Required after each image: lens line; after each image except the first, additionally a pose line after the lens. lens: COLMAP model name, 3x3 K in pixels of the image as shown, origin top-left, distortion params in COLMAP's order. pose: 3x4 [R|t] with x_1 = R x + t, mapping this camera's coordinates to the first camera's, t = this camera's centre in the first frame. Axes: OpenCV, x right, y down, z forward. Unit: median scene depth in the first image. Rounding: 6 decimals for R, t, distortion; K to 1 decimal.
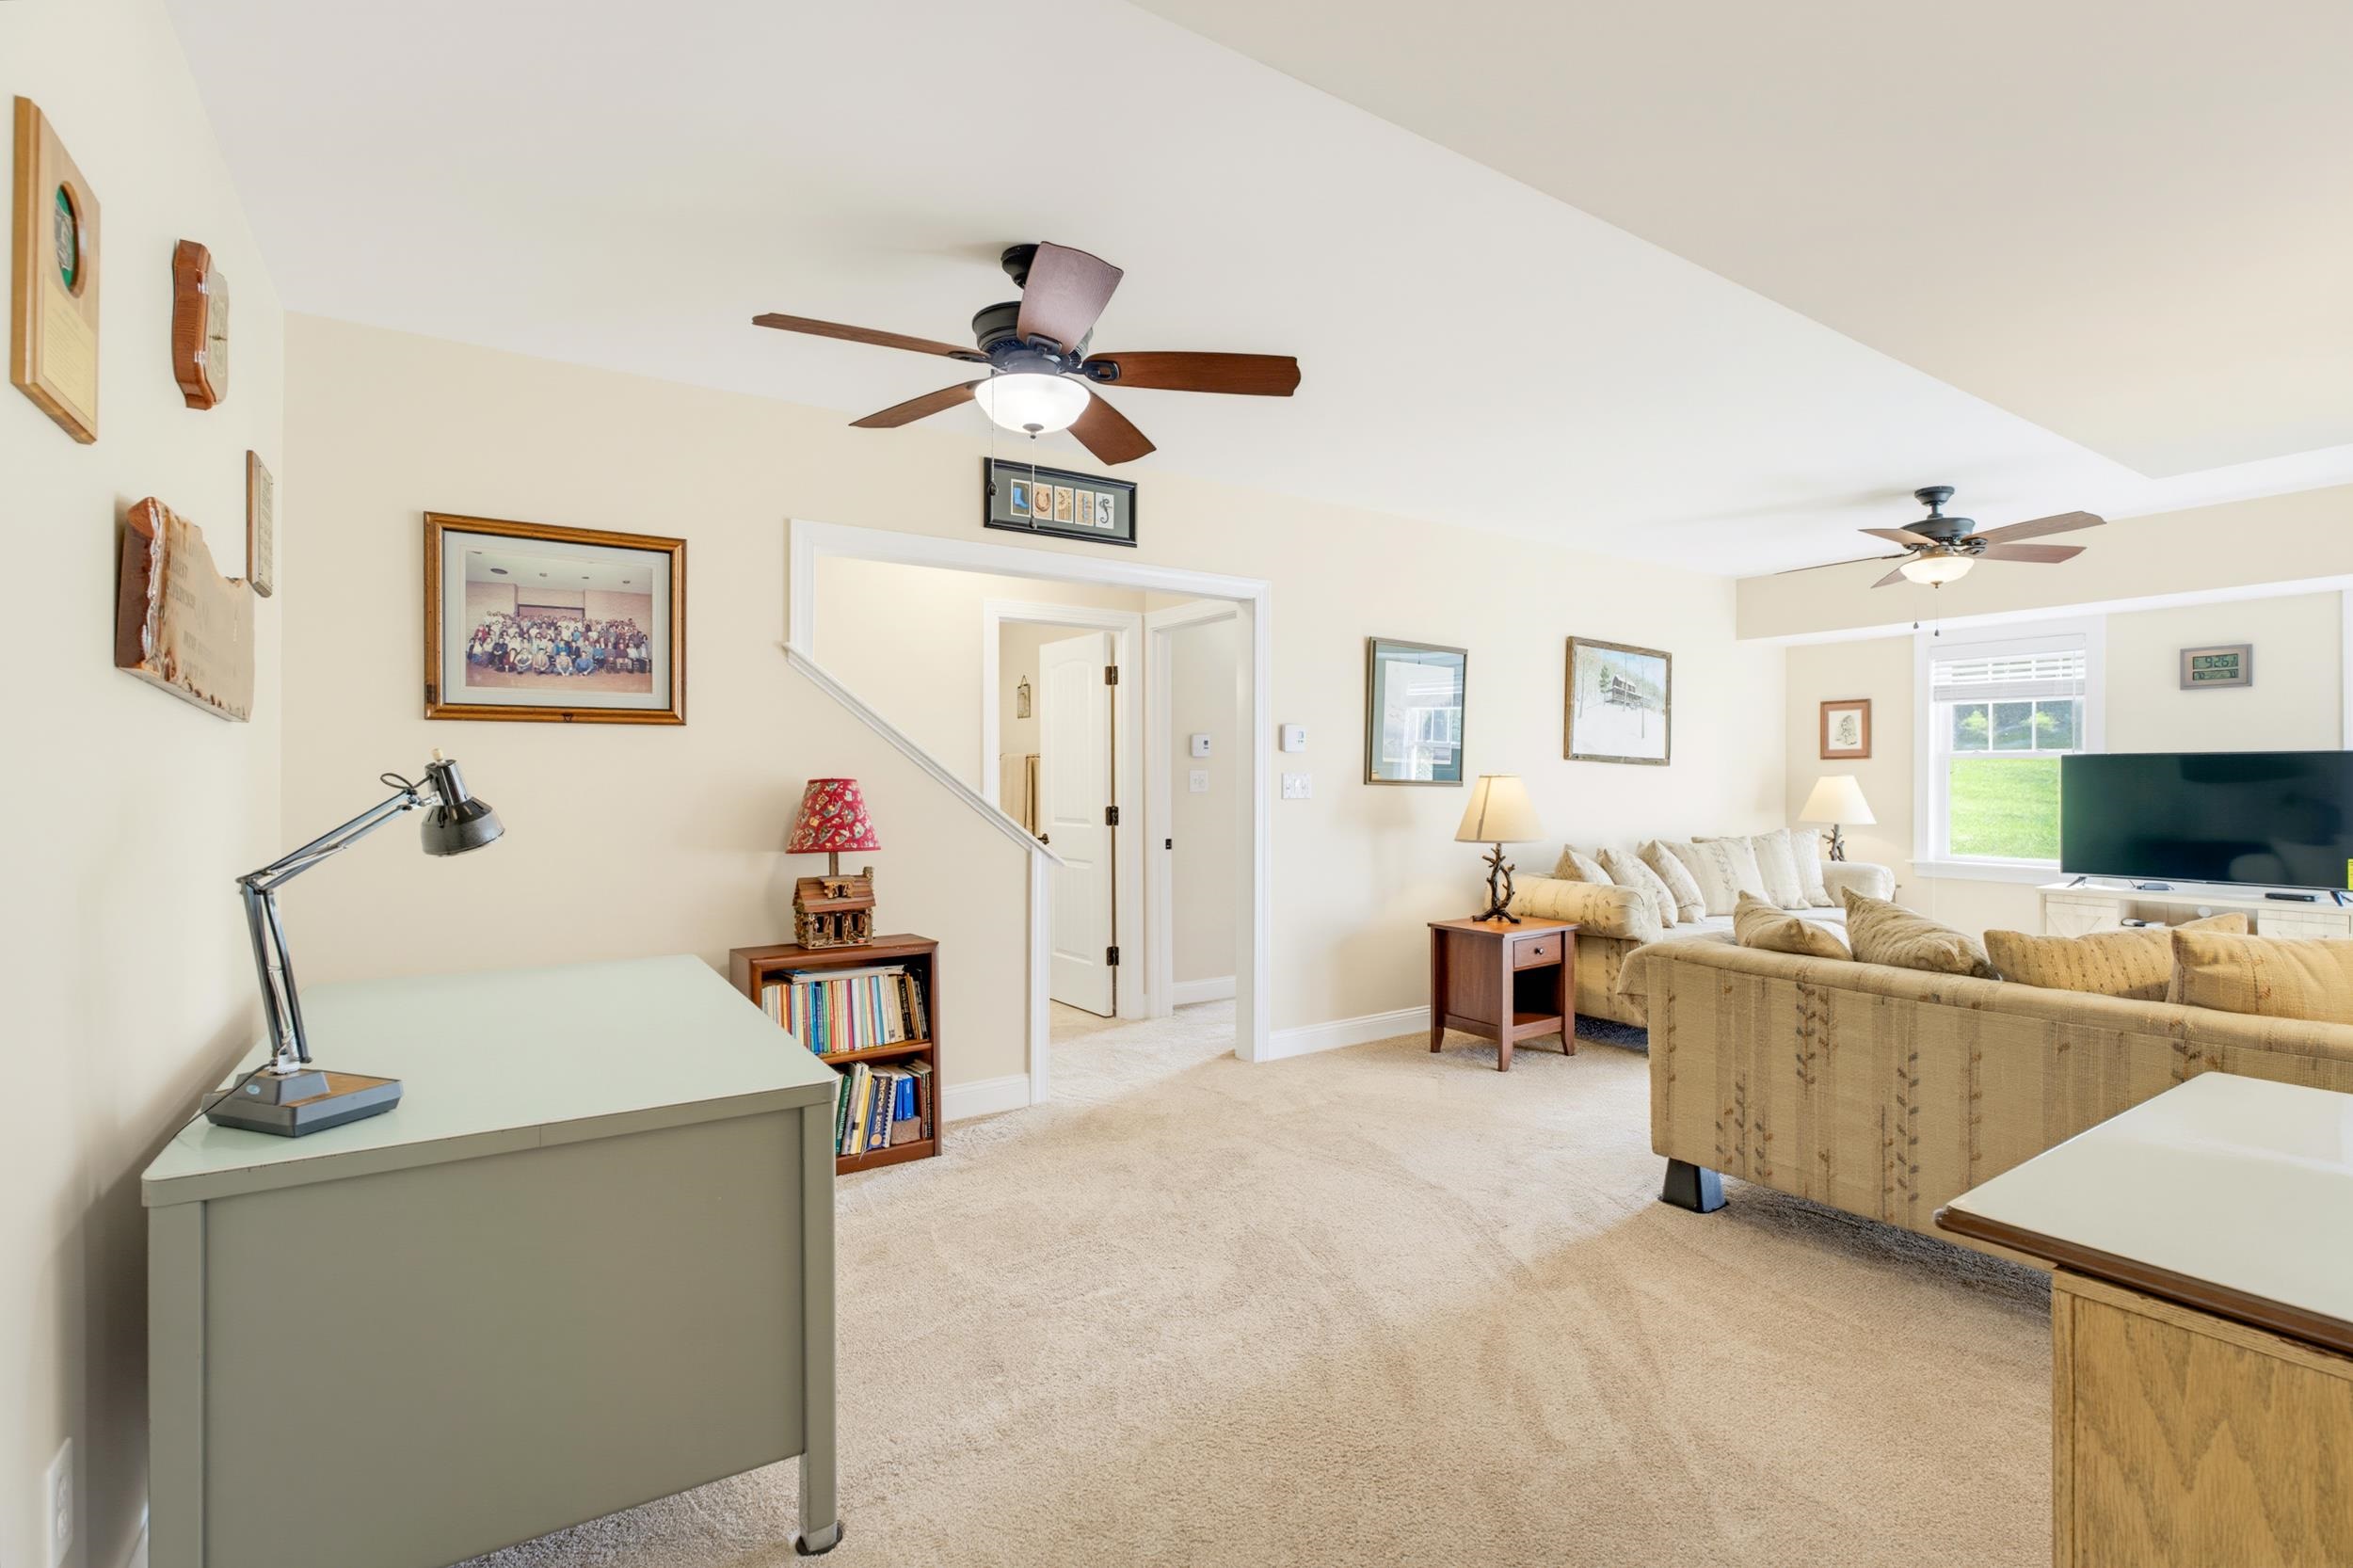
lens RADIAL K [[1082.8, 0, 1176.5], [0, 1082.8, 784.0], [0, 0, 1]] dist [-0.002156, -0.000232]
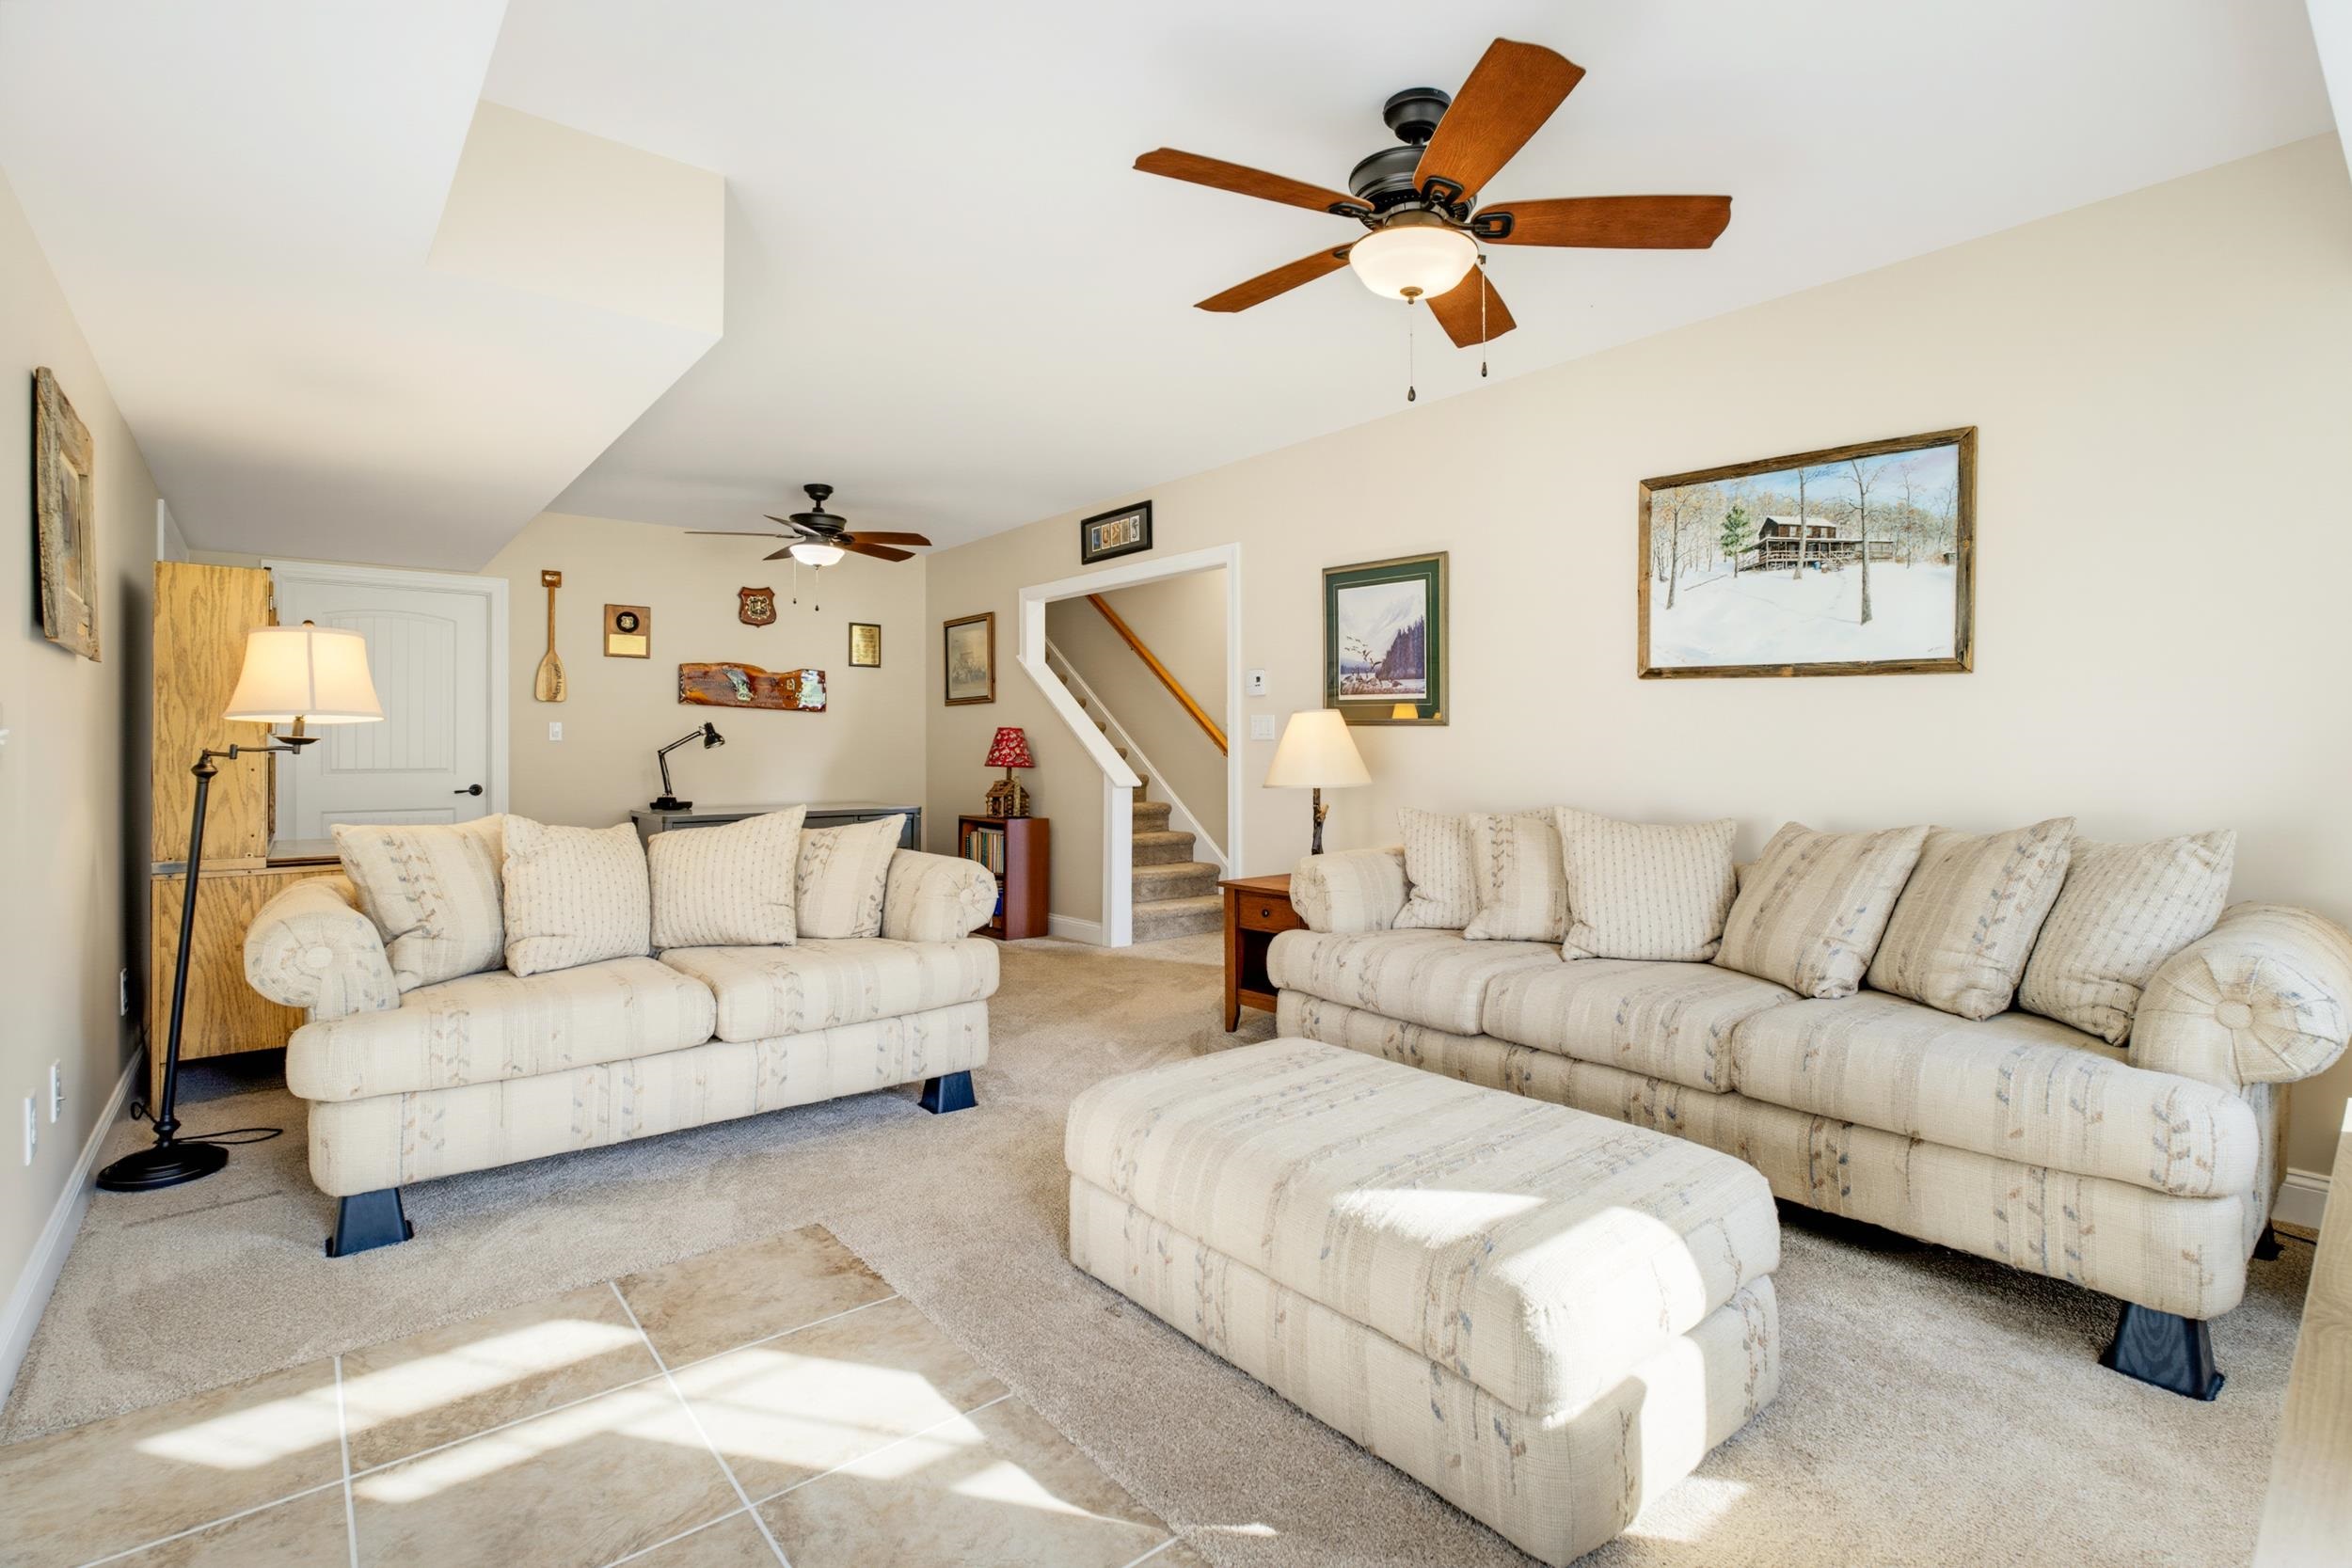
lens RADIAL K [[1082.2, 0, 1176.0], [0, 1082.2, 784.0], [0, 0, 1]] dist [-0.002156, -0.000232]
pose [[0.106230, 0.031264, -0.993850, 0.952358], [-0.004413, 0.999511, 0.030971, 0.019893], [0.994332, 0.001096, 0.106316, 0.661049]]
